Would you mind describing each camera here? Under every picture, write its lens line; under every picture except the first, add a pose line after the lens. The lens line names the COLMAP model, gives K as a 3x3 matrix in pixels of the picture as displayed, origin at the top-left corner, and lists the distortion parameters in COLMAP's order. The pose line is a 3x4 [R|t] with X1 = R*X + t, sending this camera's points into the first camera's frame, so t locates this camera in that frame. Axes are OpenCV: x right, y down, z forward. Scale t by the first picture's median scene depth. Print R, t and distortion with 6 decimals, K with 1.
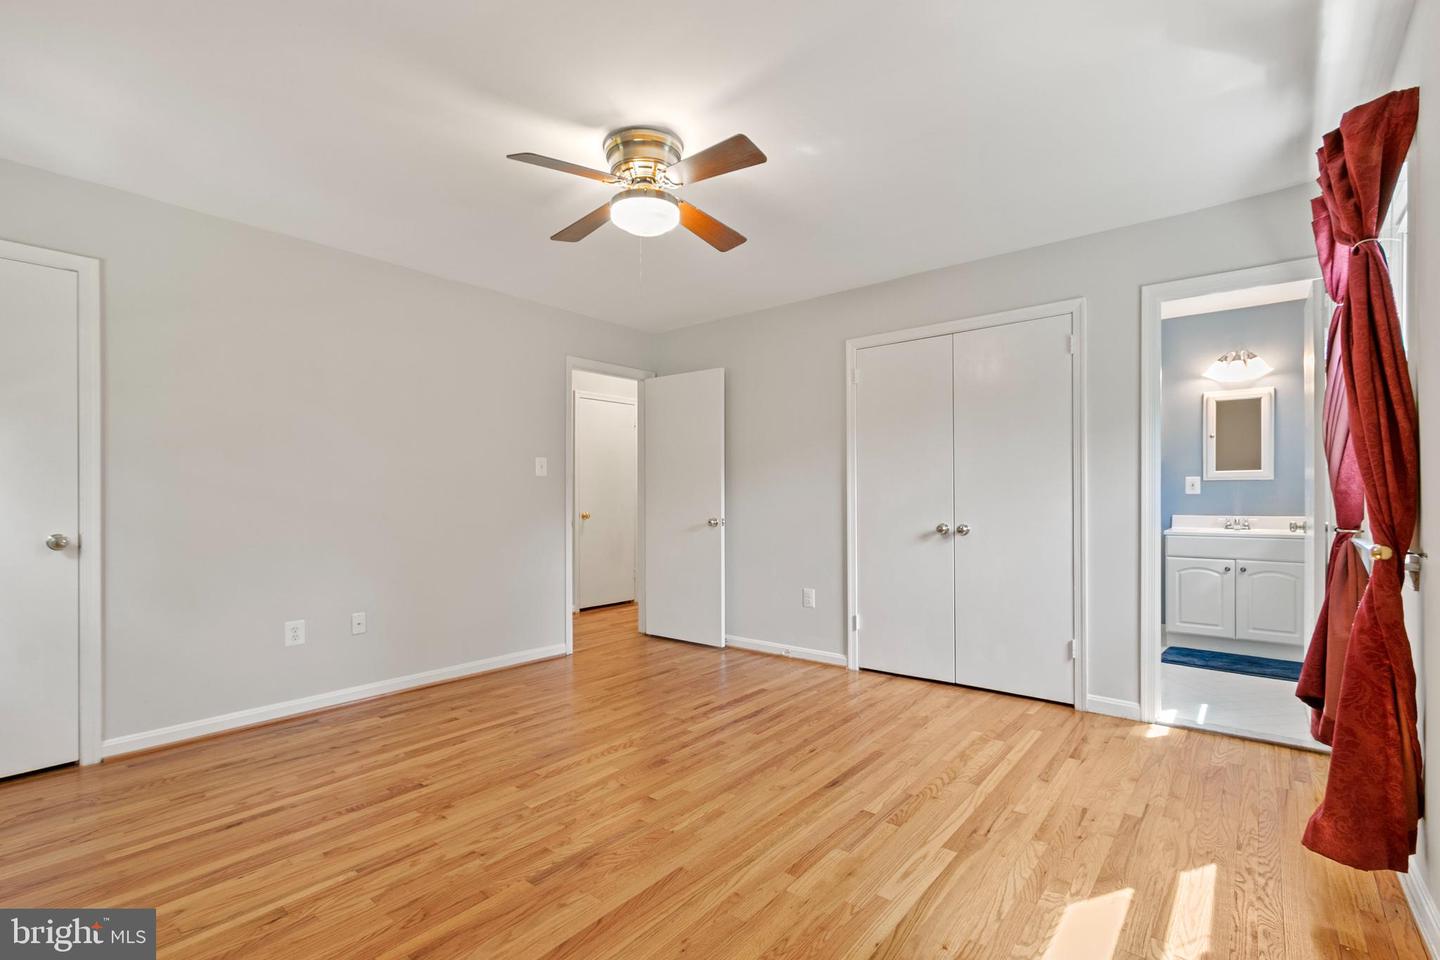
lens RADIAL K [[668.2, 0, 721.4], [0, 668.2, 486.4], [0, 0, 1]] dist [-0.000619, -0.002027]
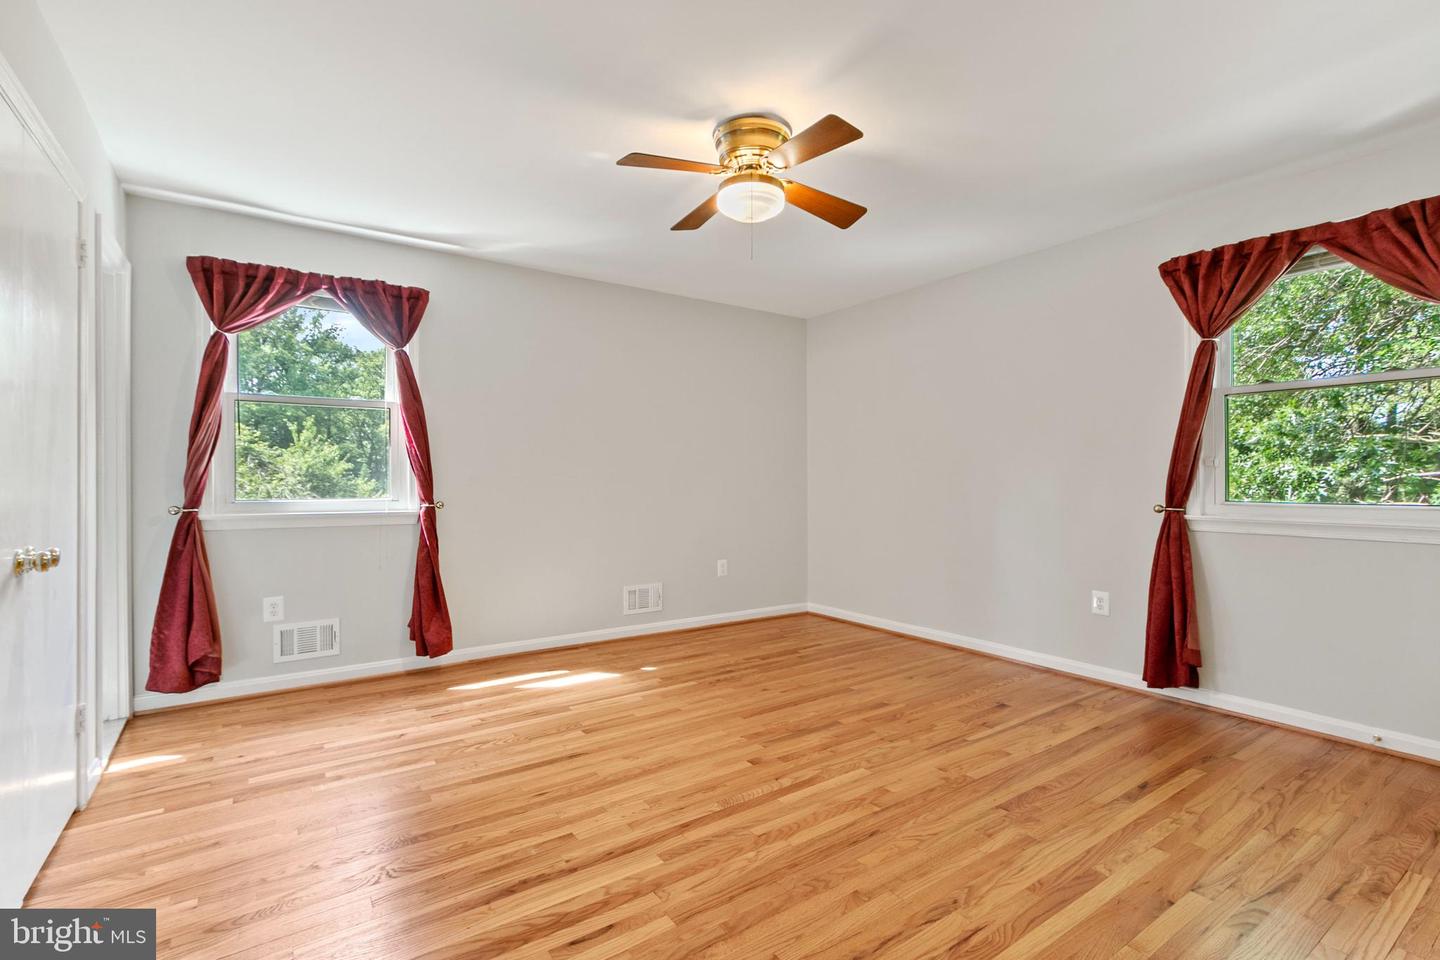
lens RADIAL K [[668.2, 0, 718.7], [0, 668.2, 478.8], [0, 0, 1]] dist [-0.000619, -0.002027]
pose [[-0.962460, 0.004636, 0.271385, -0.324821], [0.003188, 0.999978, -0.005776, 0.020823], [-0.271406, -0.004694, -0.962453, 1.910550]]
